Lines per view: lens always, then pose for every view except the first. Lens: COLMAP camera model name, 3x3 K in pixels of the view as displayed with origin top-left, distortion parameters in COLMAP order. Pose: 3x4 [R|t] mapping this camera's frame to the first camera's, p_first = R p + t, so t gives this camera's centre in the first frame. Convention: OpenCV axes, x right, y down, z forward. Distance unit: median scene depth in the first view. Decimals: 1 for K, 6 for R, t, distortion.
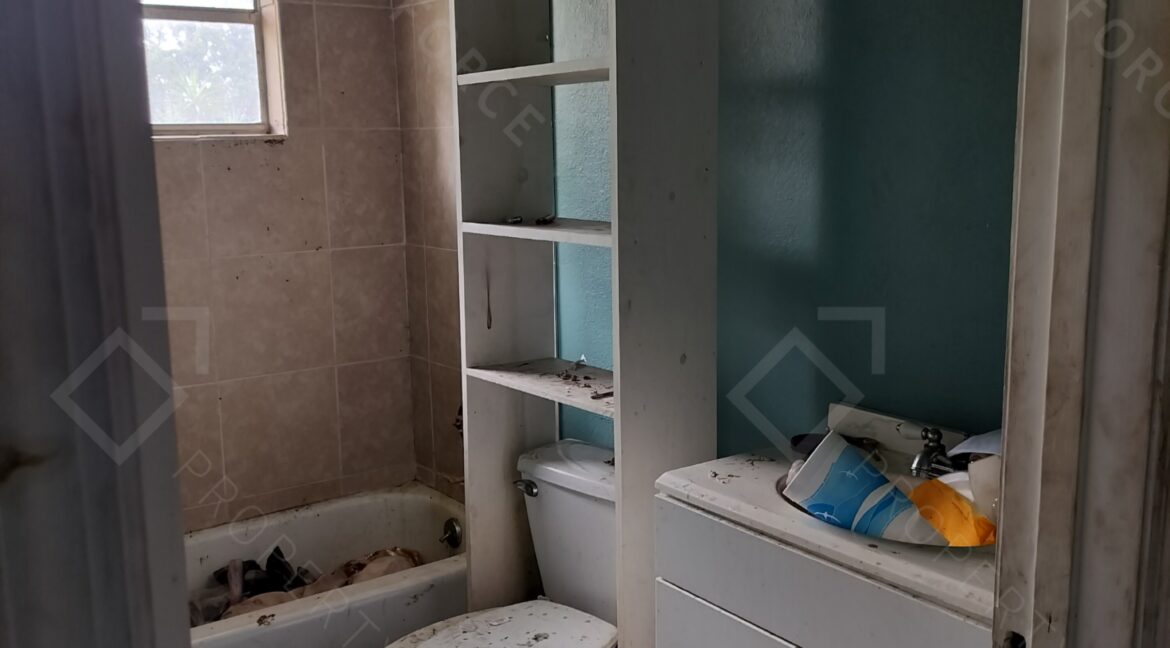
lens RADIAL K [[1071.5, 0, 587.1], [0, 1071.5, 326.1], [0, 0, 1]] dist [0.264808, -1.001733]
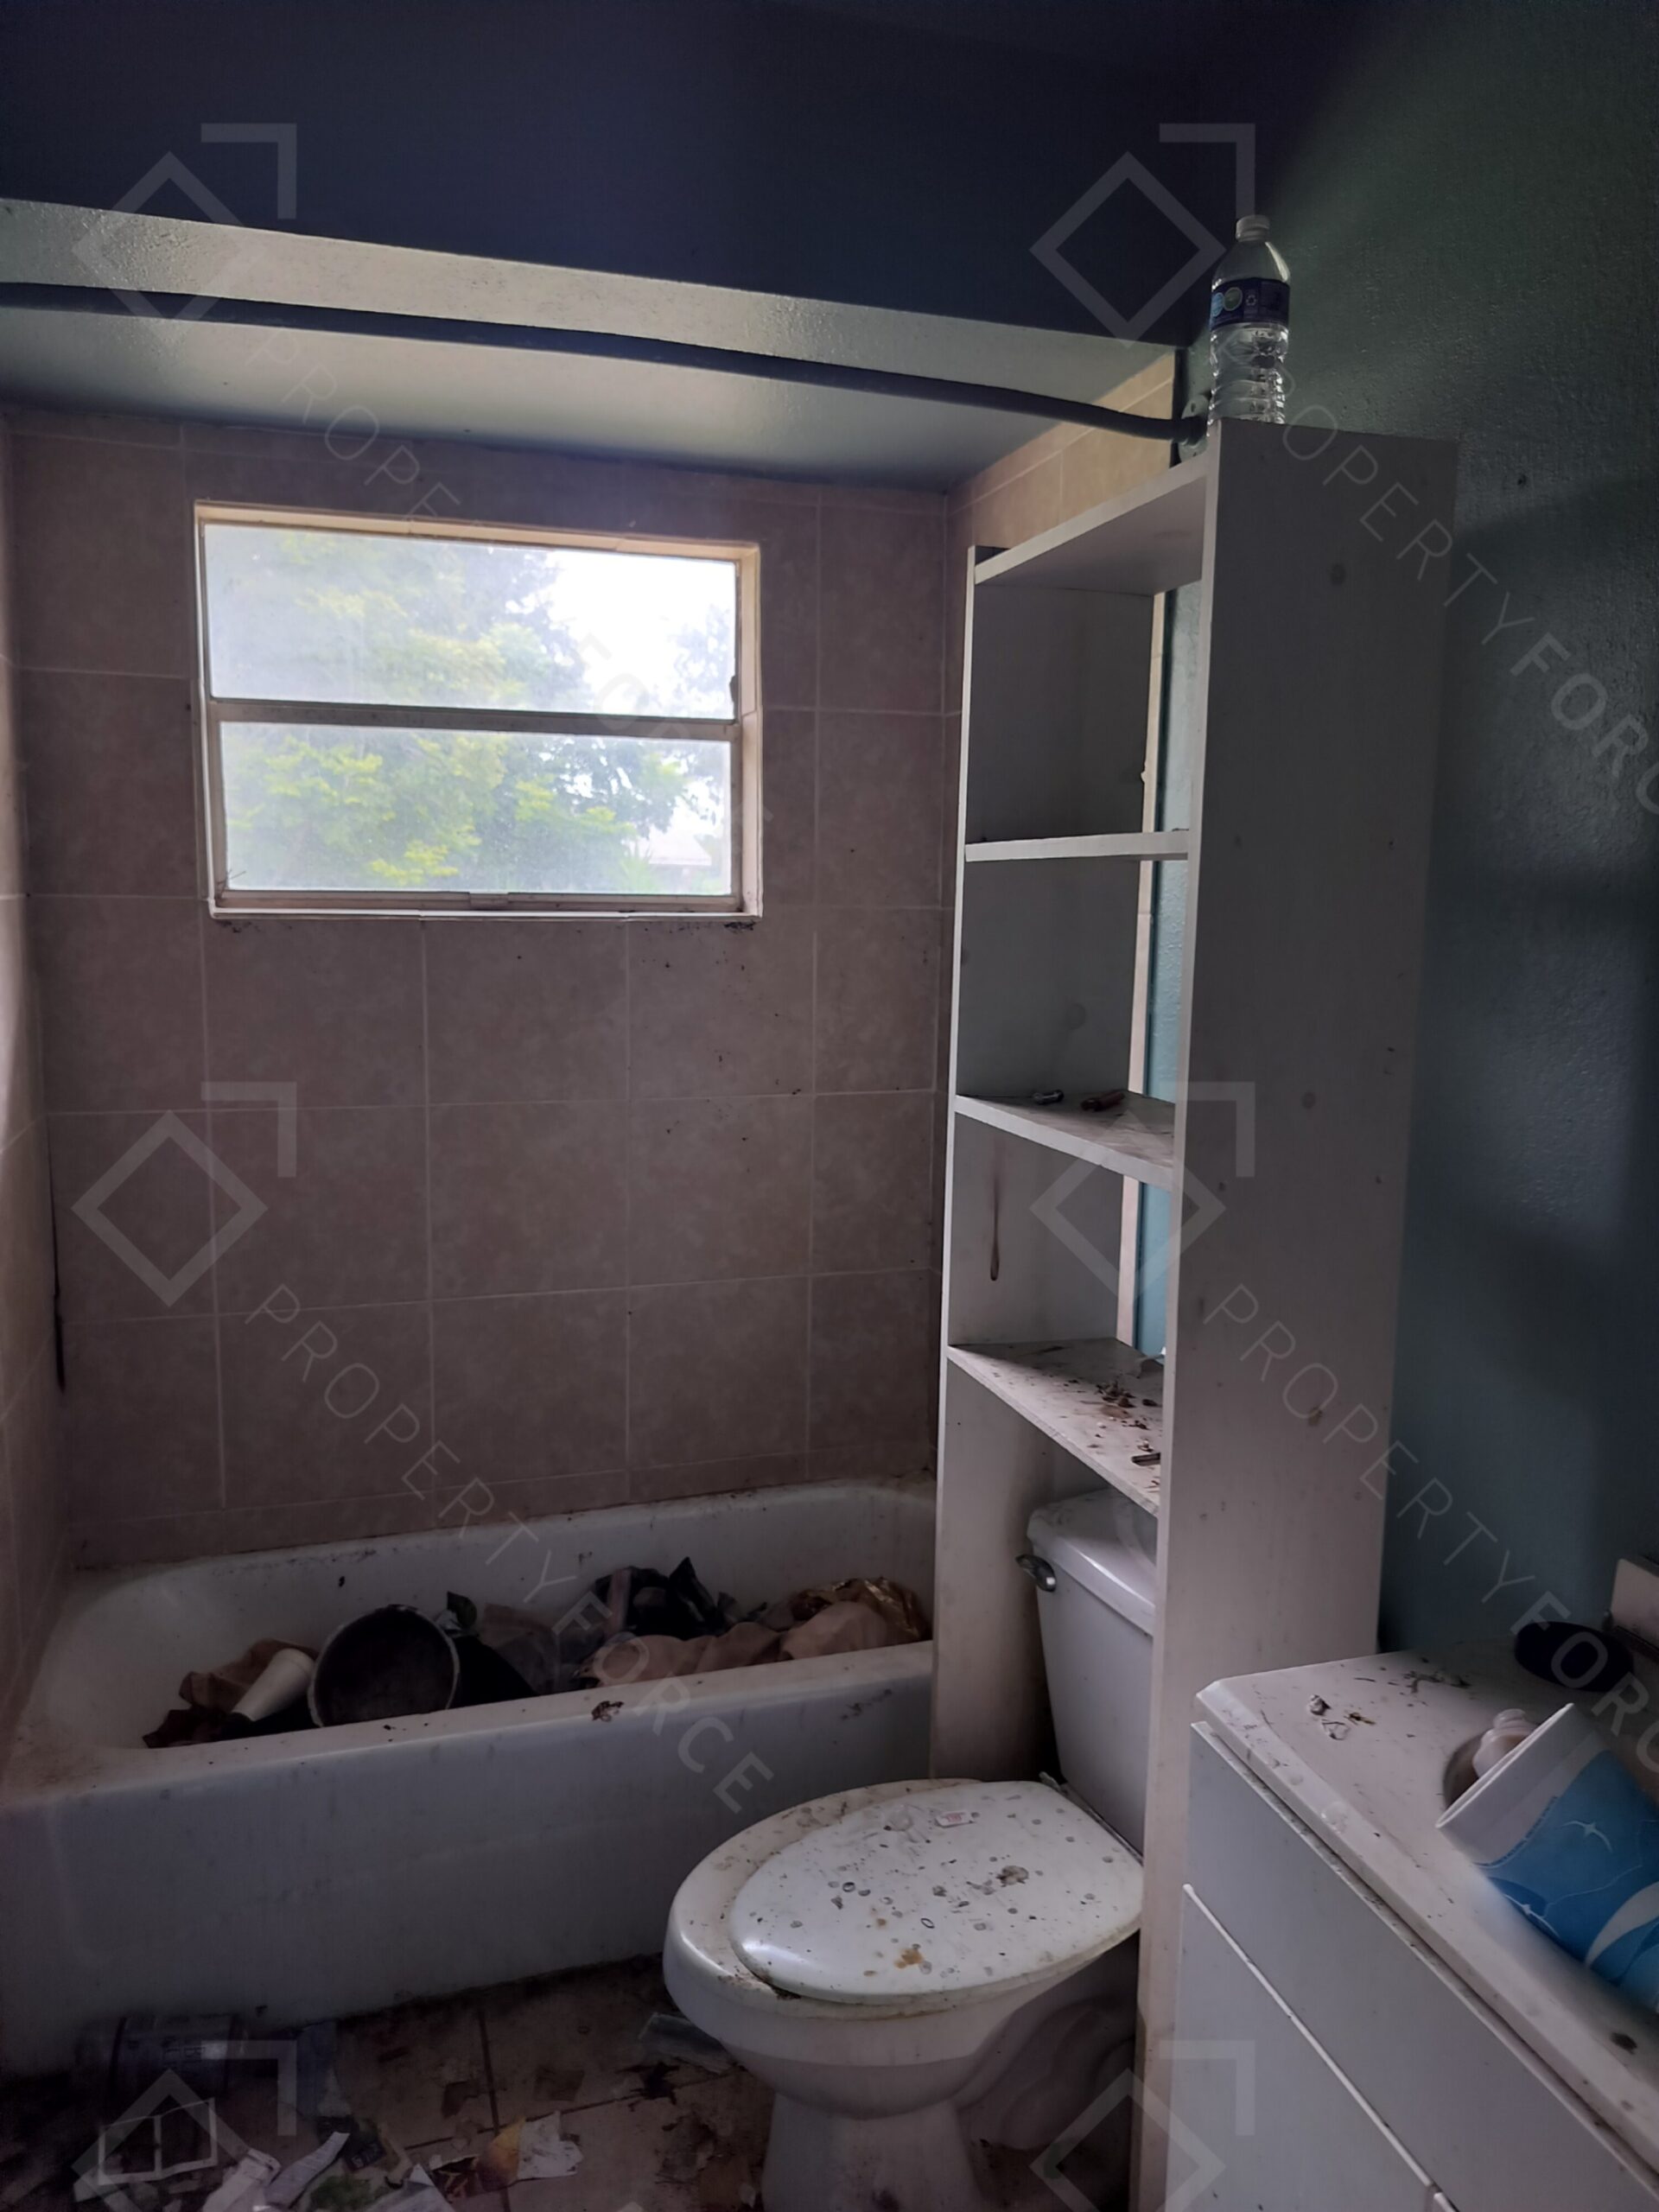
lens RADIAL K [[1583.1, 0, 797.0], [0, 1583.1, 1108.9], [0, 0, 1]] dist [0.045263, -0.043298]
pose [[0.942558, 0.073735, -0.325804, 0.076431], [-0.081231, 0.996651, -0.009441, -0.071384], [0.324016, 0.035364, 0.945390, 0.166660]]
